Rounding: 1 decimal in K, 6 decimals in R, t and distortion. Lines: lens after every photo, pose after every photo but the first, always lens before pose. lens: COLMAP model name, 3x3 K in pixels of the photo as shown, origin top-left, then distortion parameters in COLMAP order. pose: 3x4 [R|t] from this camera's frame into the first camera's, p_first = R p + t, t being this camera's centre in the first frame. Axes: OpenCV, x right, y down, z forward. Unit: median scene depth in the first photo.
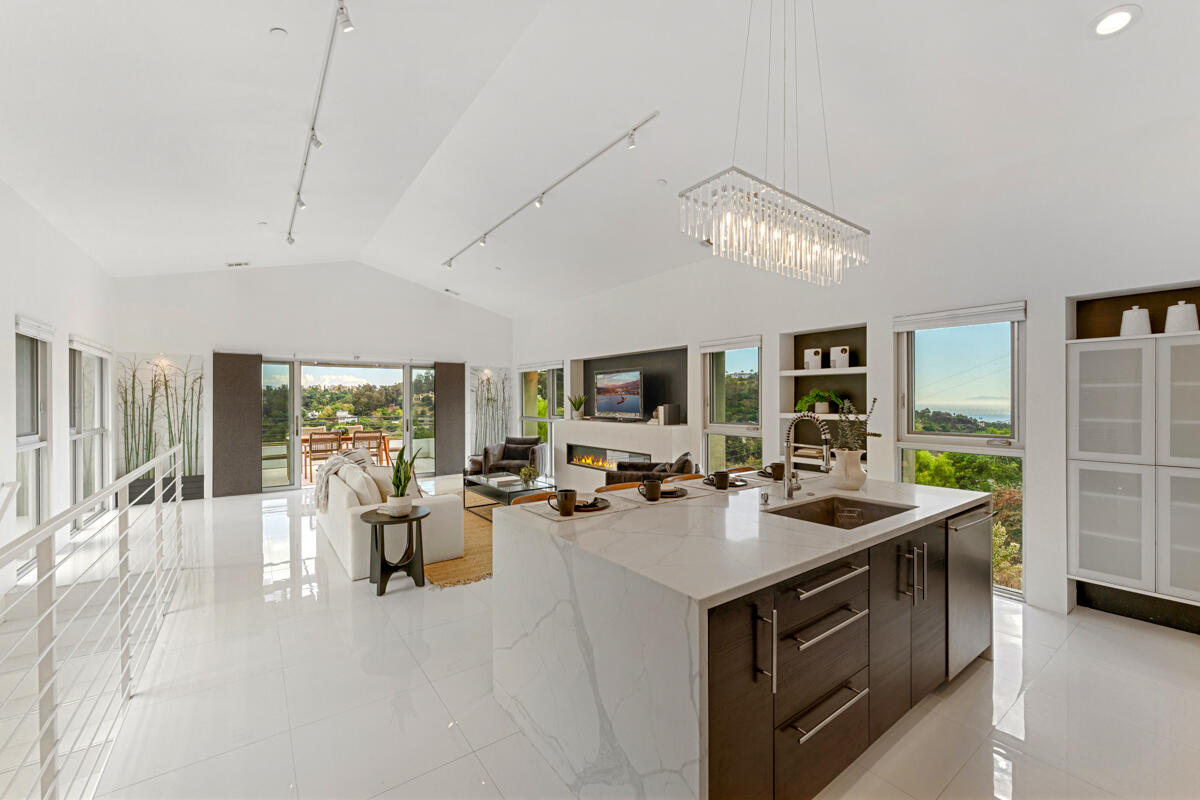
lens RADIAL K [[482.2, 0, 605.6], [0, 482.2, 399.9], [0, 0, 1]] dist [0.005170, -0.000679]
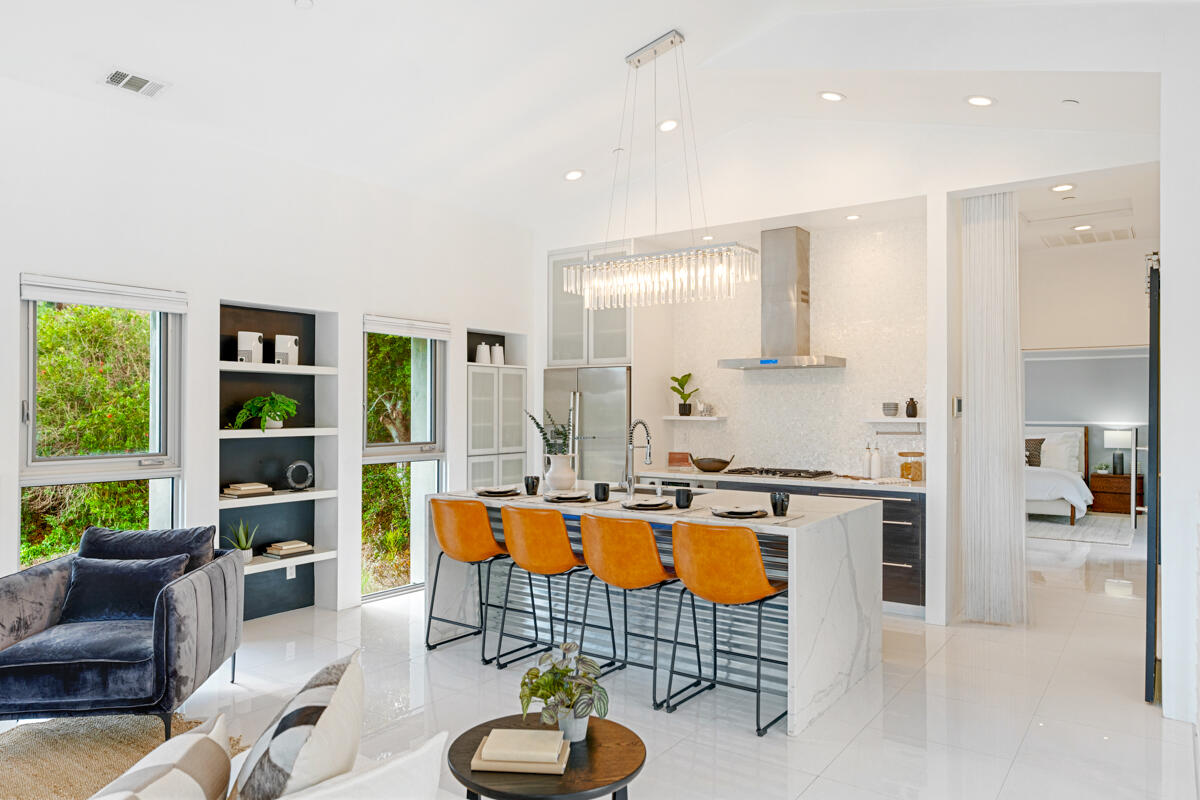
lens RADIAL K [[803.1, 0, 596.0], [0, 803.1, 396.2], [0, 0, 1]] dist [0.011152, -0.000663]
pose [[-0.307702, 0.016192, 0.951345, -0.564937], [-0.000529, 0.999852, -0.017189, 0.001009], [-0.951483, -0.005792, -0.307648, 0.658628]]
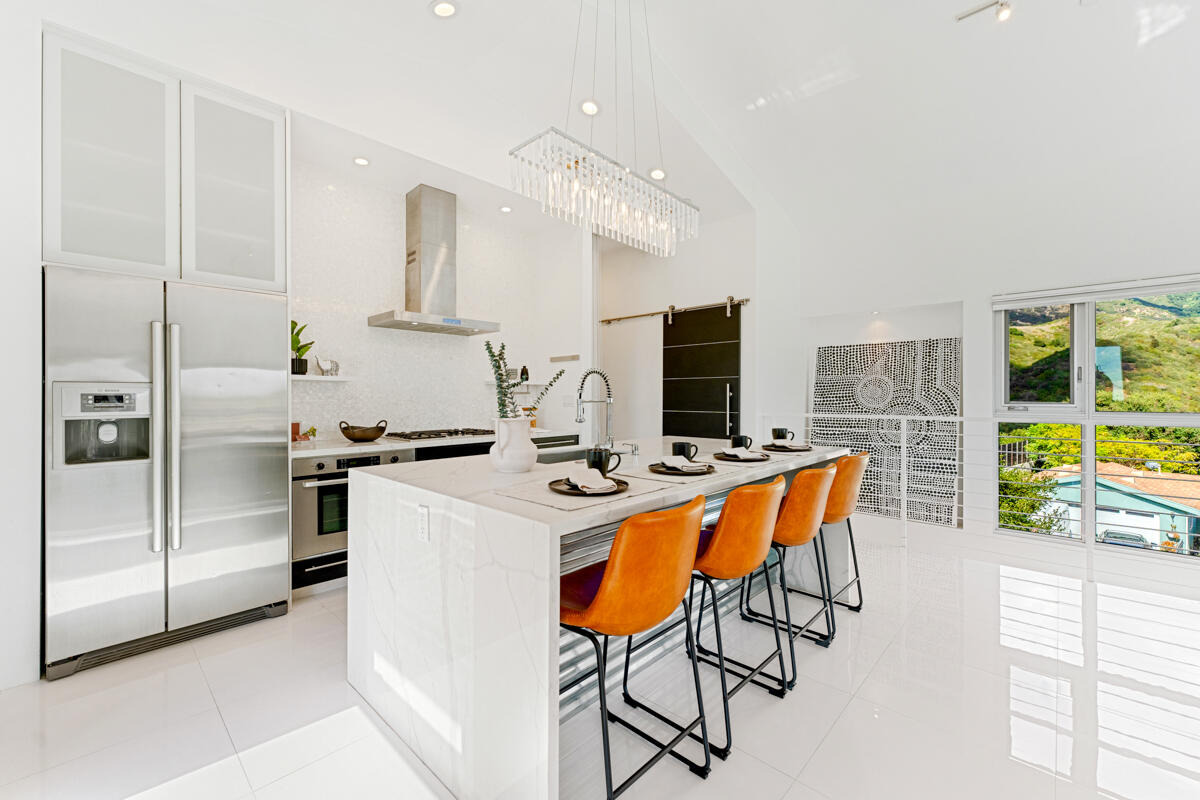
lens RADIAL K [[482.2, 0, 598.7], [0, 482.2, 393.0], [0, 0, 1]] dist [0.005170, -0.000679]
pose [[-0.987201, 0.004073, -0.159427, 0.218404], [0.005073, 0.999970, -0.005866, 0.032617], [0.159398, -0.006600, -0.987192, 0.756991]]
